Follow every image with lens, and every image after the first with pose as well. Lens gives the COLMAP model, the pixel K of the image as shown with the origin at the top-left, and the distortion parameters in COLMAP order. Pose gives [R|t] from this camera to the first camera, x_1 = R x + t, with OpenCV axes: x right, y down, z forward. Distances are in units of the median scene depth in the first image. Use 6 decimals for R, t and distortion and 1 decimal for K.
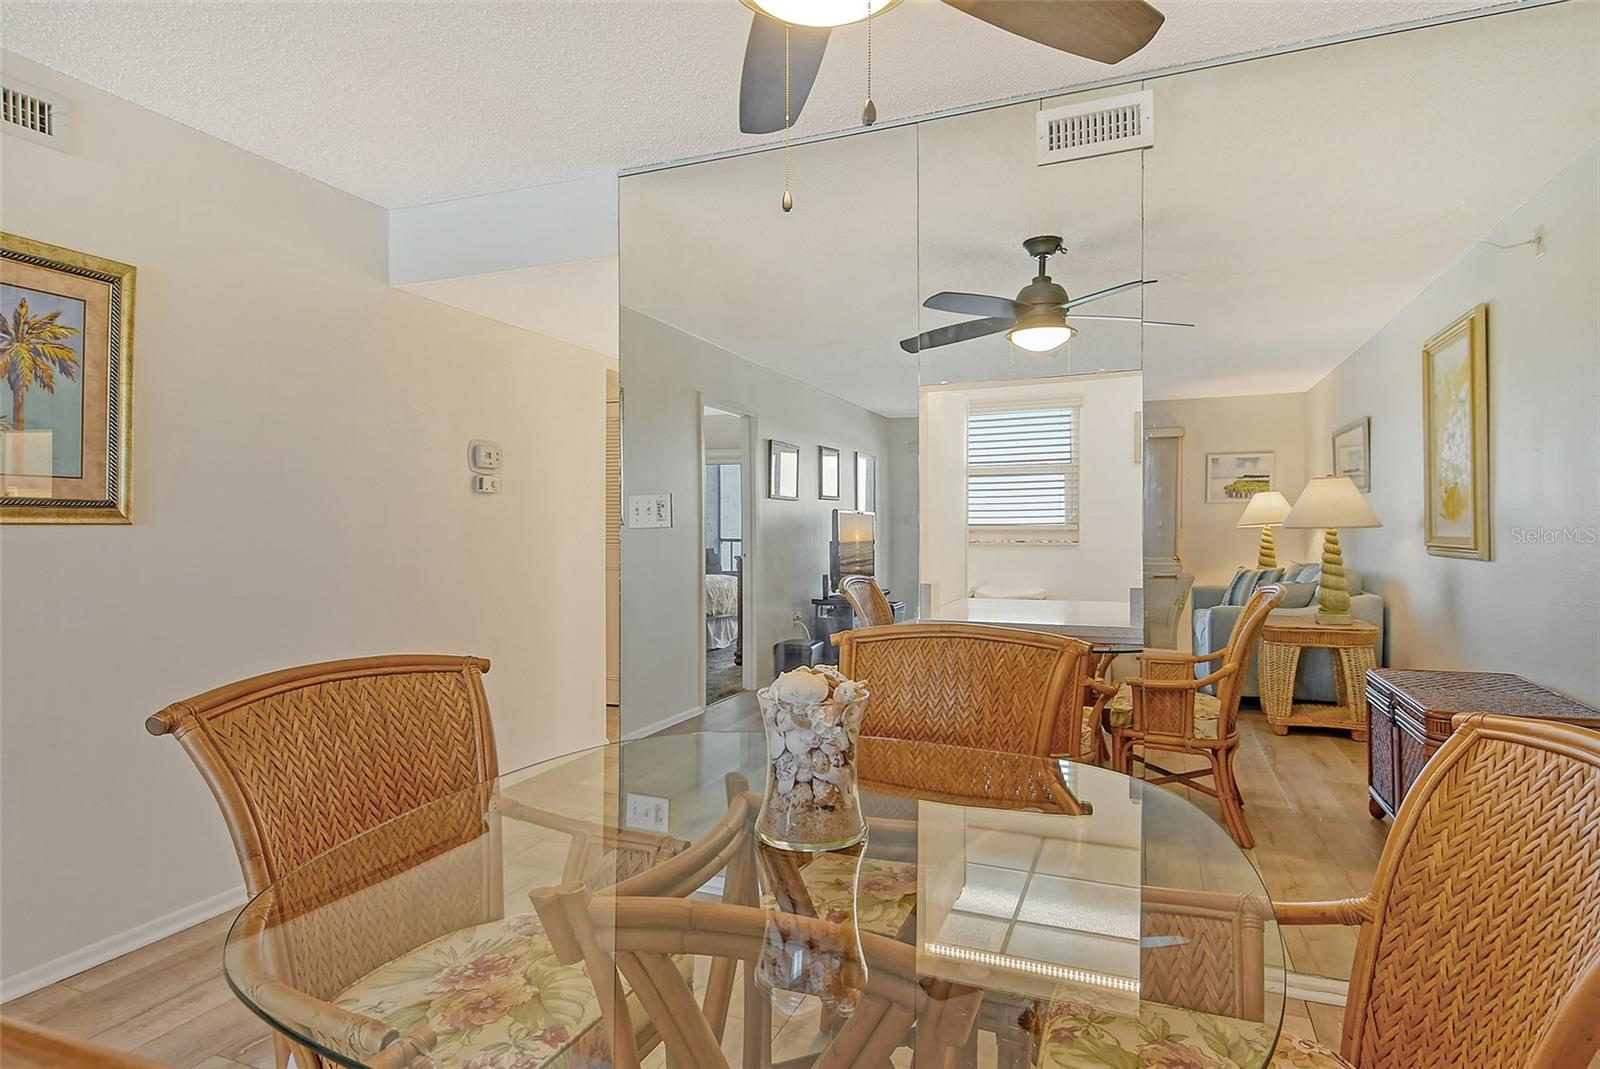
lens RADIAL K [[837.5, 0, 800.0], [0, 837.5, 534.5], [0, 0, 1]] dist [-0.000143, -0.000123]
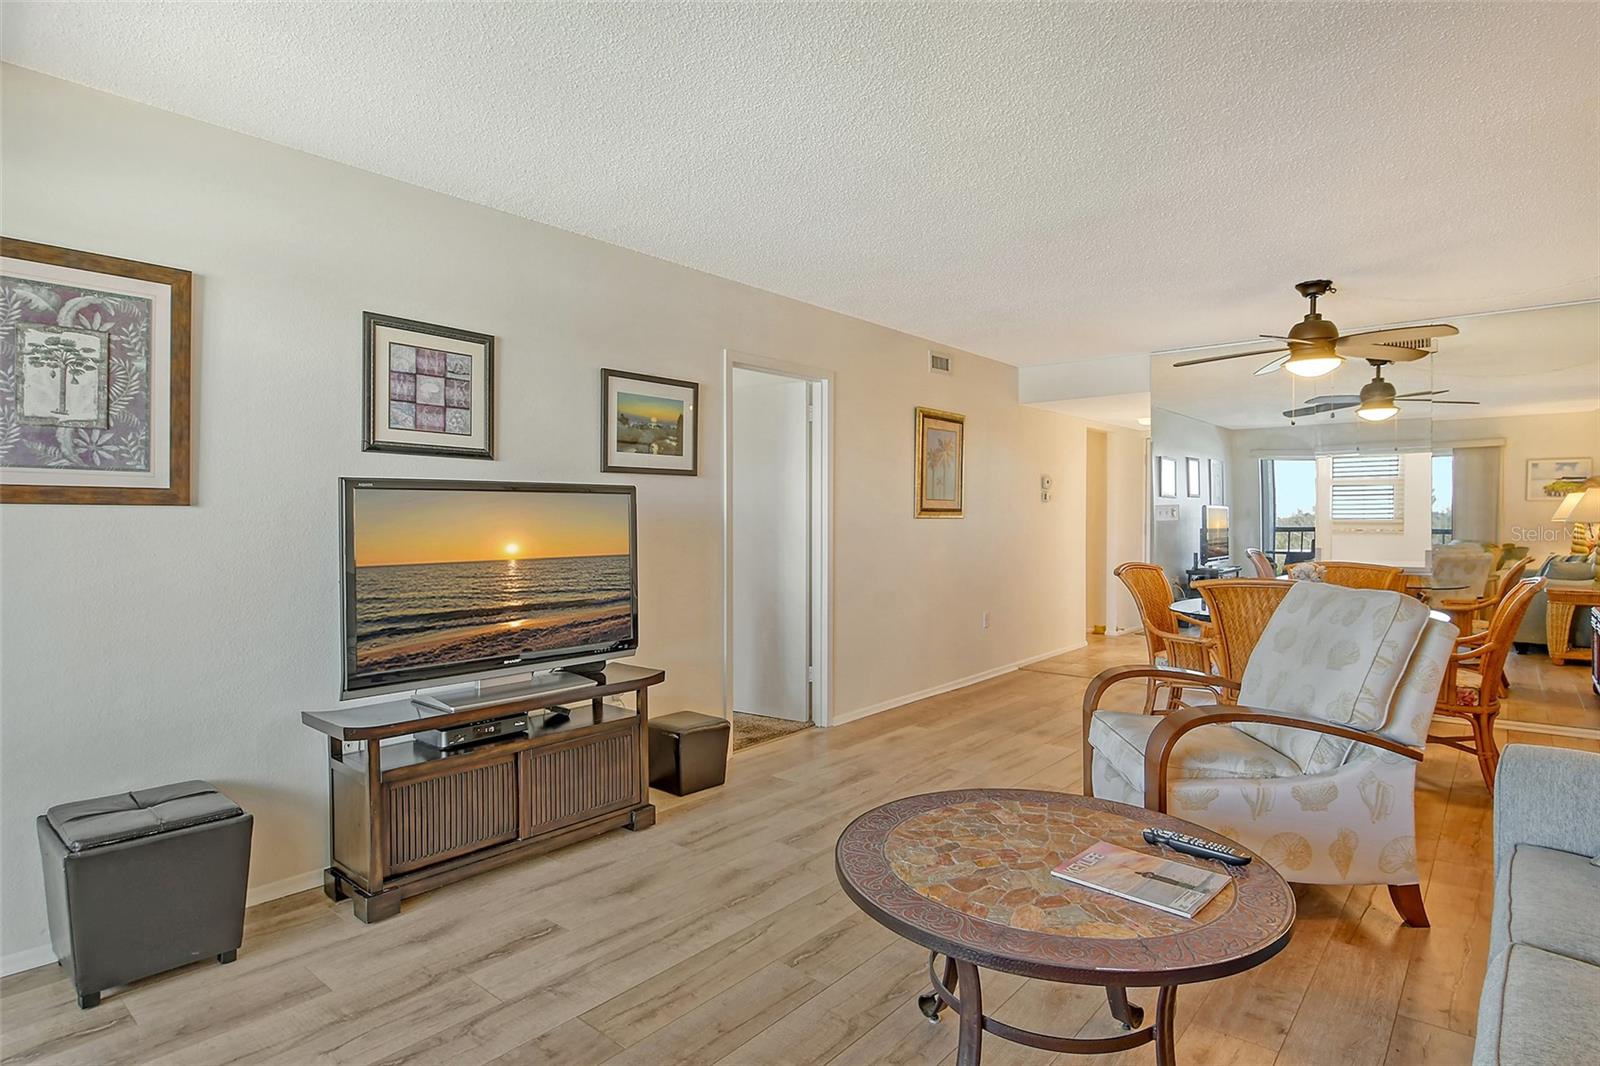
lens RADIAL K [[798.3, 0, 845.1], [0, 798.3, 514.5], [0, 0, 1]] dist [-0.000217, -0.023080]
pose [[0.954346, 0.006555, -0.298632, -0.210865], [-0.008667, 0.999946, -0.005749, -0.003521], [0.298579, 0.008075, 0.954351, -0.696132]]
